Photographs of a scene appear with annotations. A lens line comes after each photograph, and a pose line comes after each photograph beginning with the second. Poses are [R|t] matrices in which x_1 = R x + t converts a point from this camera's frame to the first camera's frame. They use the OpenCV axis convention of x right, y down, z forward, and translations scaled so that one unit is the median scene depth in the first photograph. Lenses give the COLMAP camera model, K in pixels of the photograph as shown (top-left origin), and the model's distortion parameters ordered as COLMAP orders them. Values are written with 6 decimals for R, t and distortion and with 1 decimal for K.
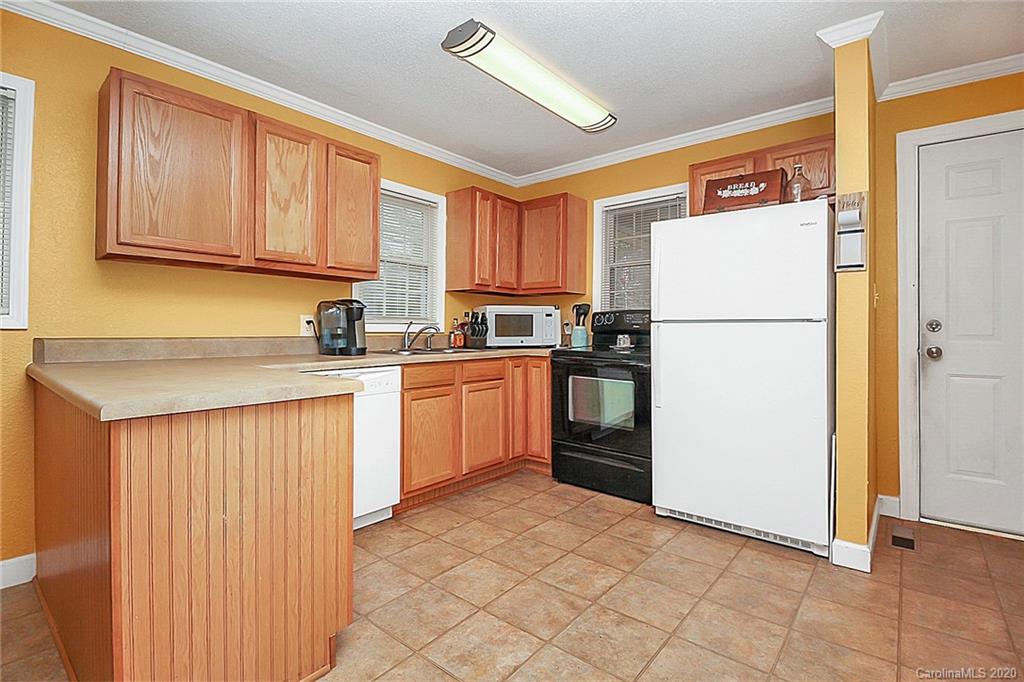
lens RADIAL K [[485.7, 0, 509.1], [0, 485.7, 330.2], [0, 0, 1]] dist [-0.005295, -0.007471]
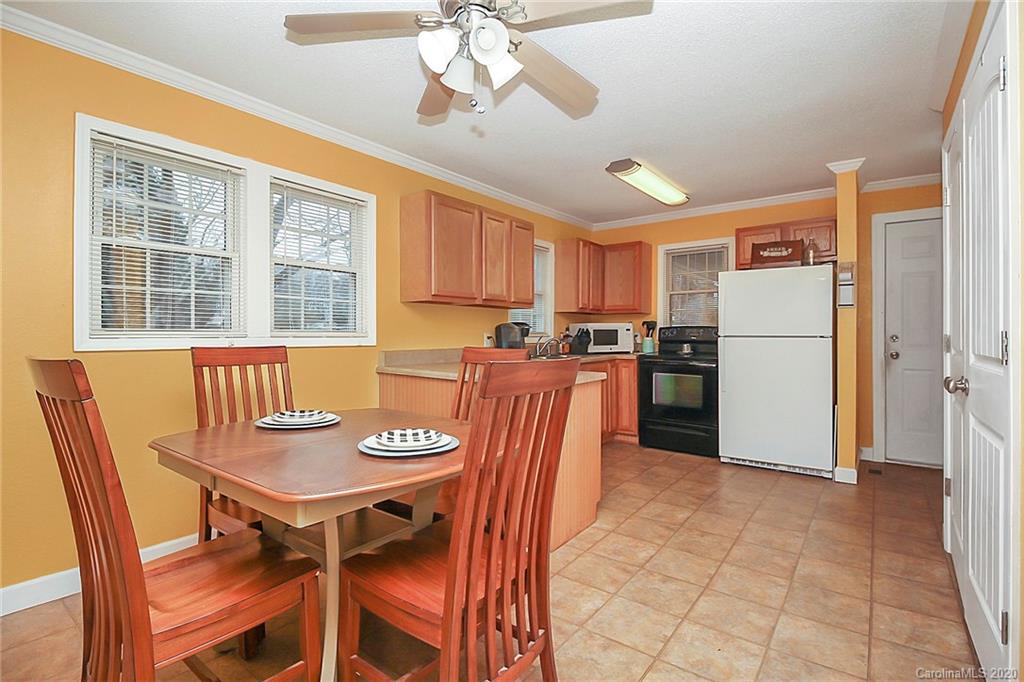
lens RADIAL K [[496.3, 0, 508.3], [0, 496.3, 337.1], [0, 0, 1]] dist [-0.012648, -0.003916]
pose [[0.998908, -0.004200, 0.046525, -0.439184], [0.003825, 0.999960, 0.008141, -0.030710], [-0.046557, -0.007954, 0.998884, -0.529592]]
